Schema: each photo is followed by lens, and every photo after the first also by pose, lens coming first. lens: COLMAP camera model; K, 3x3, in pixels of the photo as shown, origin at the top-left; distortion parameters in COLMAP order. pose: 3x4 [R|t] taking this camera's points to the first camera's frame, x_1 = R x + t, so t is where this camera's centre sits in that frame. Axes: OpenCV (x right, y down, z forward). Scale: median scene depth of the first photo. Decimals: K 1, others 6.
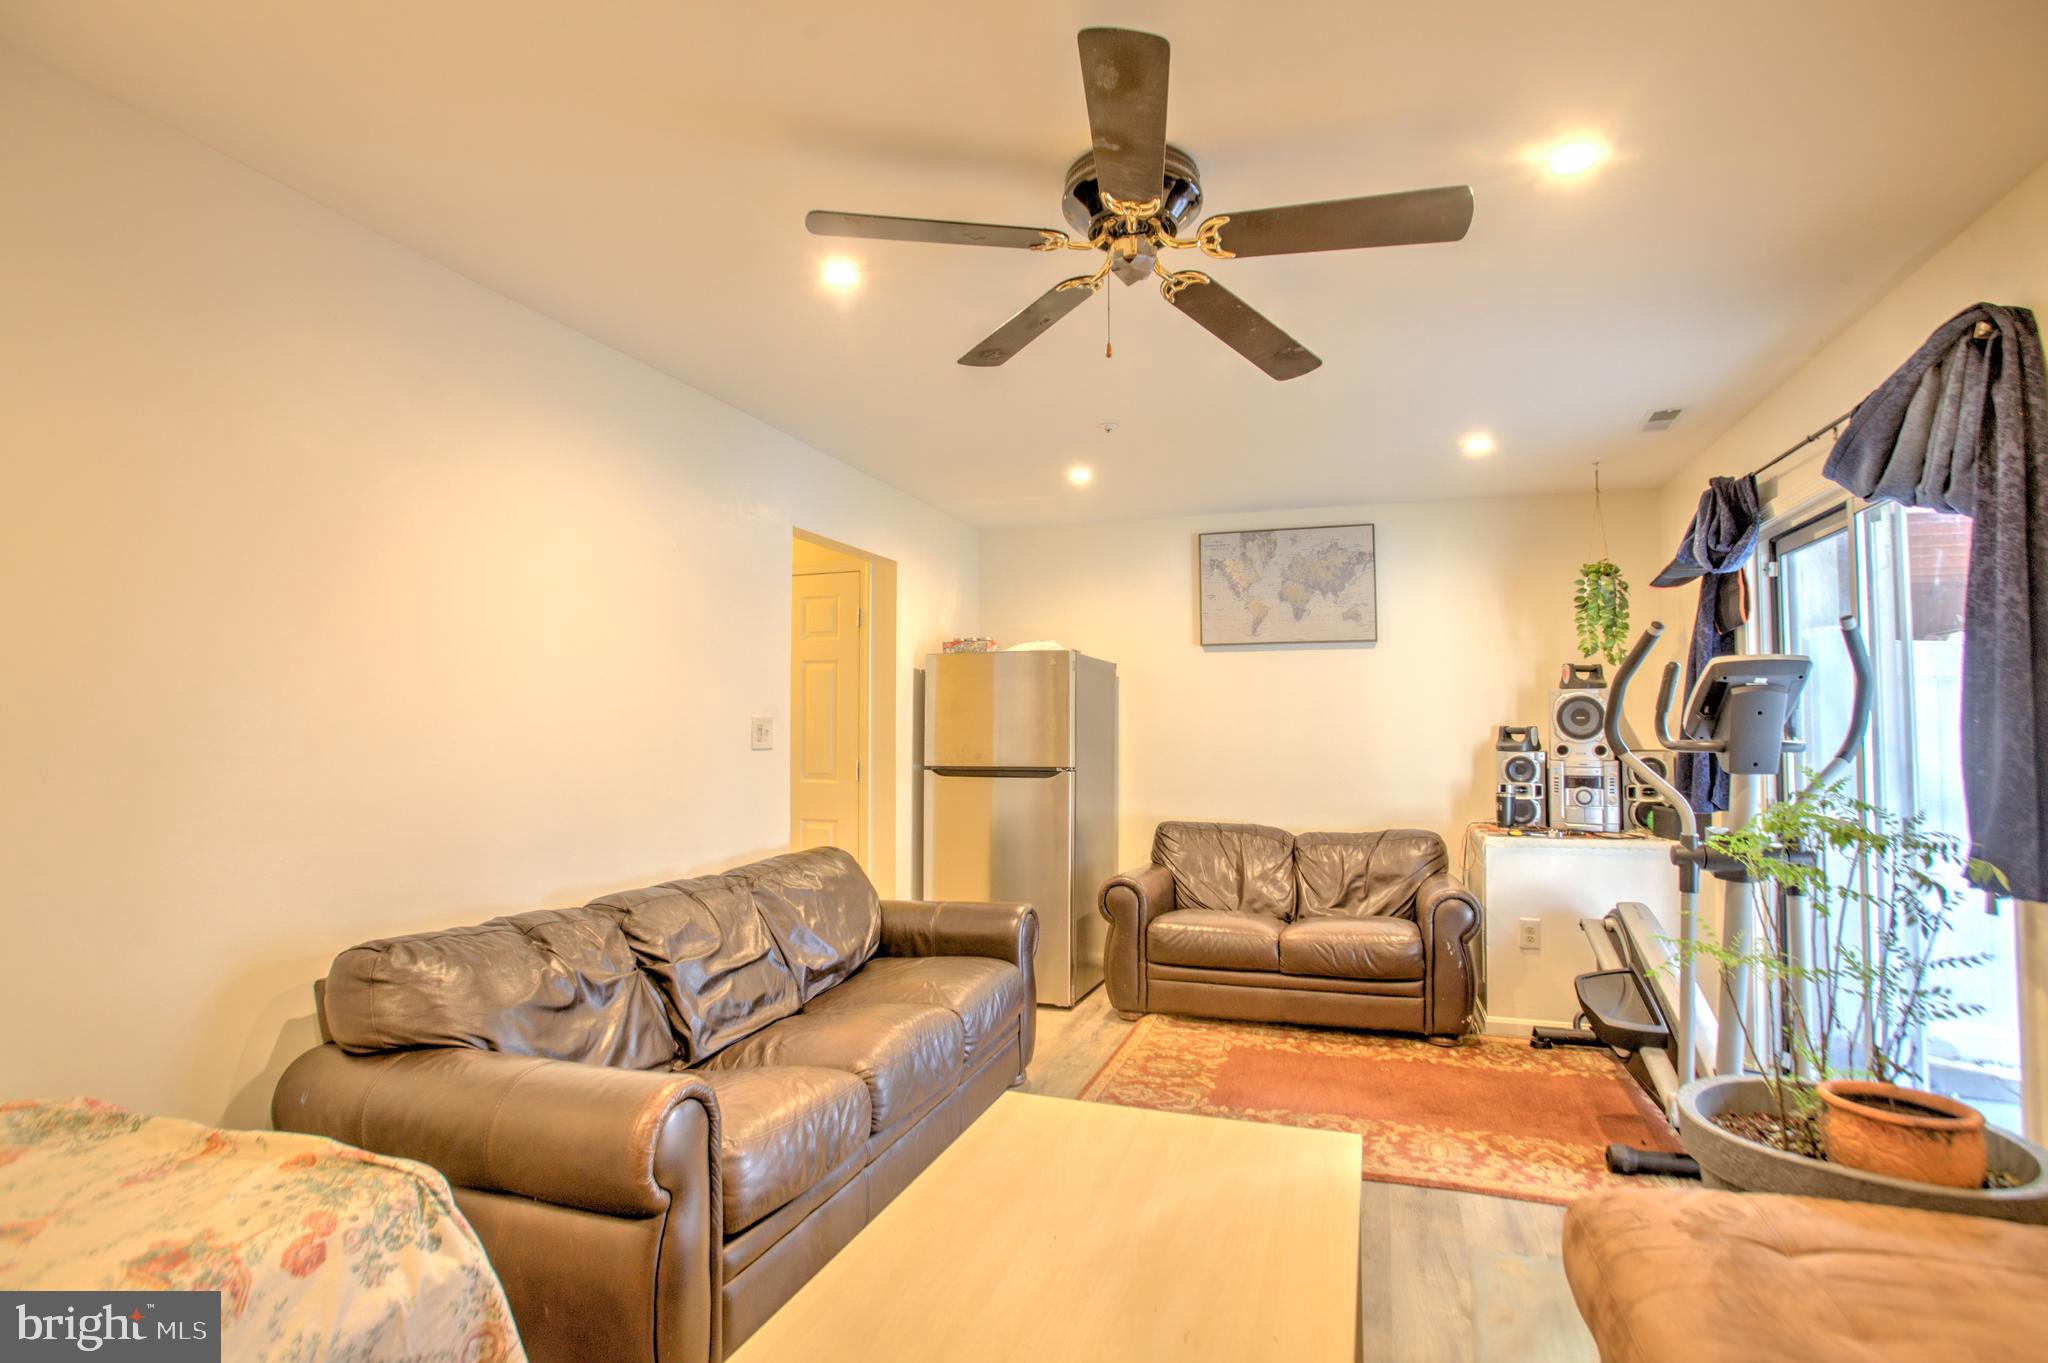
lens RADIAL K [[963.7, 0, 1039.3], [0, 963.7, 688.3], [0, 0, 1]] dist [-0.070809, 0.030984]
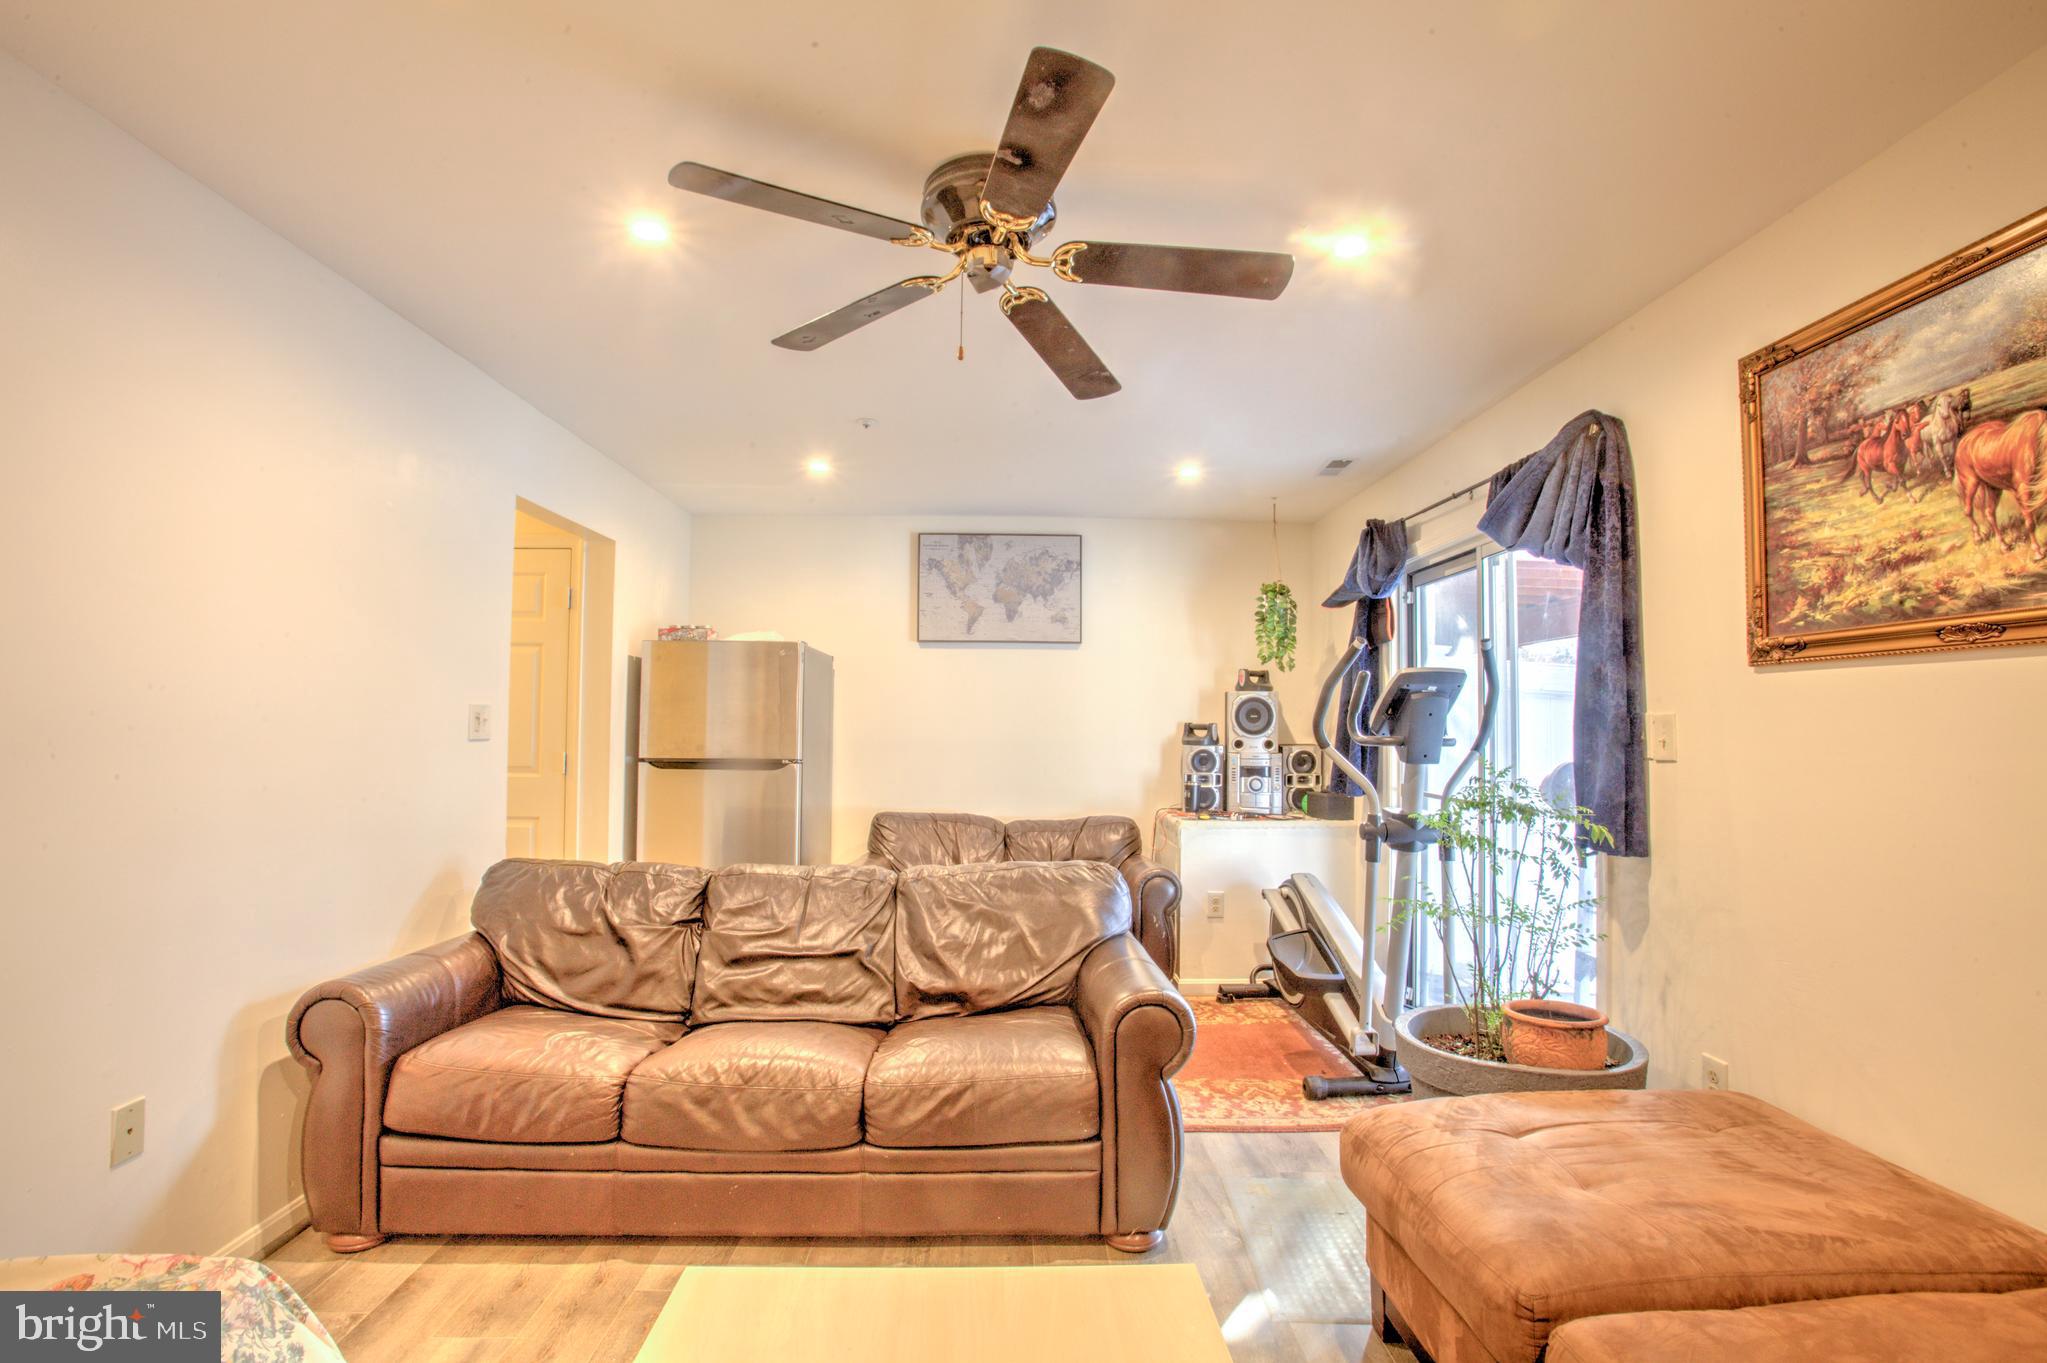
lens RADIAL K [[942.8, 0, 1023.5], [0, 942.8, 689.1], [0, 0, 1]] dist [-0.084190, 0.041654]
pose [[0.940484, 0.020759, 0.339204, -0.110913], [-0.023341, 0.999721, 0.003534, 0.000730], [-0.339036, -0.011241, 0.940706, 0.018535]]
